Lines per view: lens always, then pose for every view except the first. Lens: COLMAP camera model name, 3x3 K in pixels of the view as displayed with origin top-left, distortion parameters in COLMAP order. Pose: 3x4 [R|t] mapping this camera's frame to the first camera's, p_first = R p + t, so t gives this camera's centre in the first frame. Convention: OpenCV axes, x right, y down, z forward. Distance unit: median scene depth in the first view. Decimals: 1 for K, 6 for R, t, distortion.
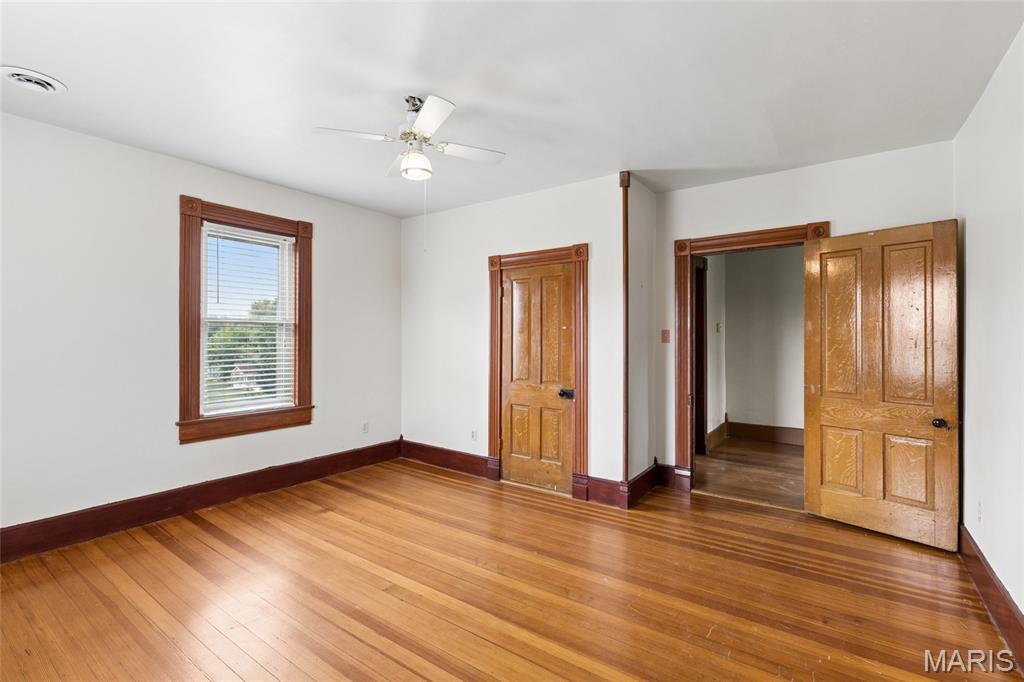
lens RADIAL K [[458.6, 0, 512.9], [0, 458.6, 340.1], [0, 0, 1]] dist [0.002923, -0.001402]
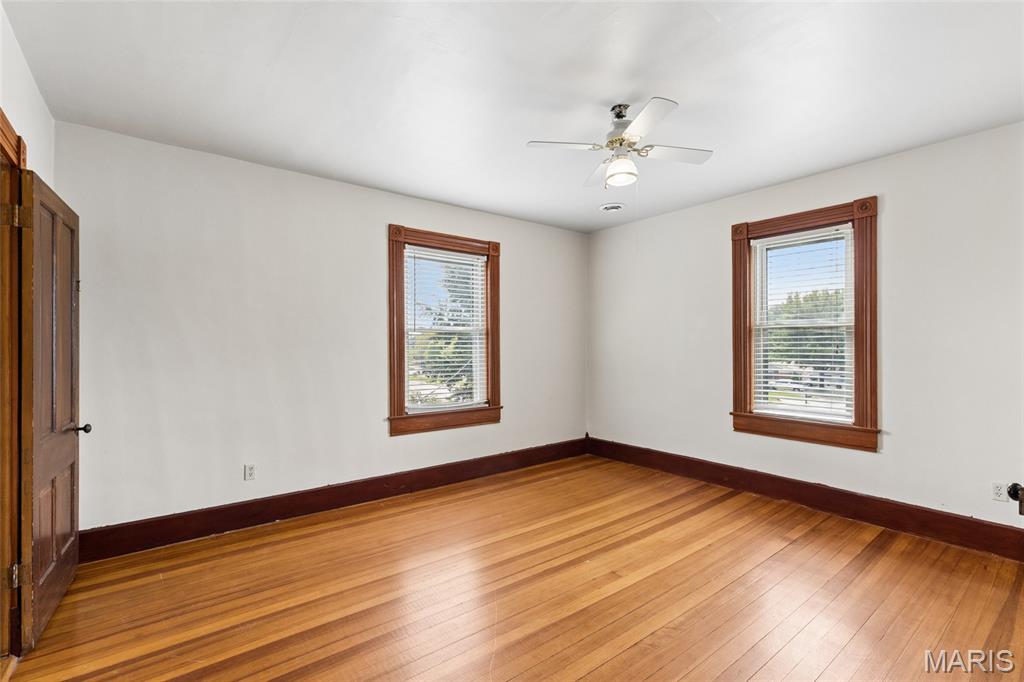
lens RADIAL K [[458.6, 0, 506.9], [0, 458.6, 348.1], [0, 0, 1]] dist [0.002923, -0.001402]
pose [[-0.291287, 0.008122, -0.956601, 0.536945], [-0.000775, 0.999962, 0.008726, -0.001826], [0.956636, 0.003283, -0.291269, 0.684955]]
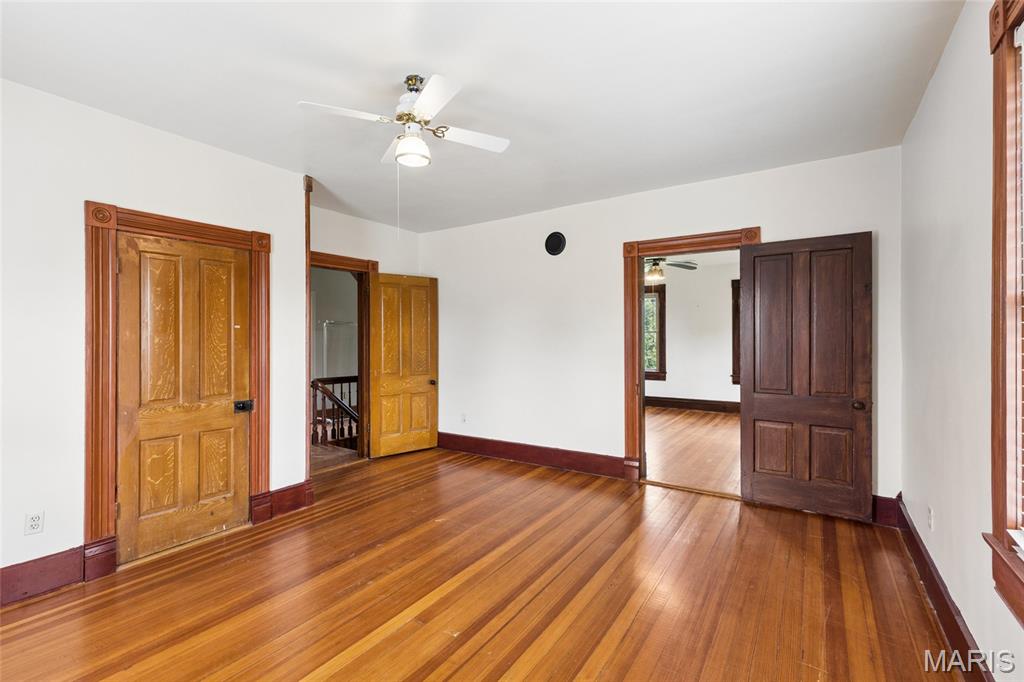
lens RADIAL K [[458.6, 0, 511.1], [0, 458.6, 339.2], [0, 0, 1]] dist [0.002923, -0.001402]
pose [[-0.034196, -0.004402, 0.999405, -0.744930], [0.006859, 0.999966, 0.004639, -0.005348], [-0.999392, 0.007013, -0.034165, 0.546426]]
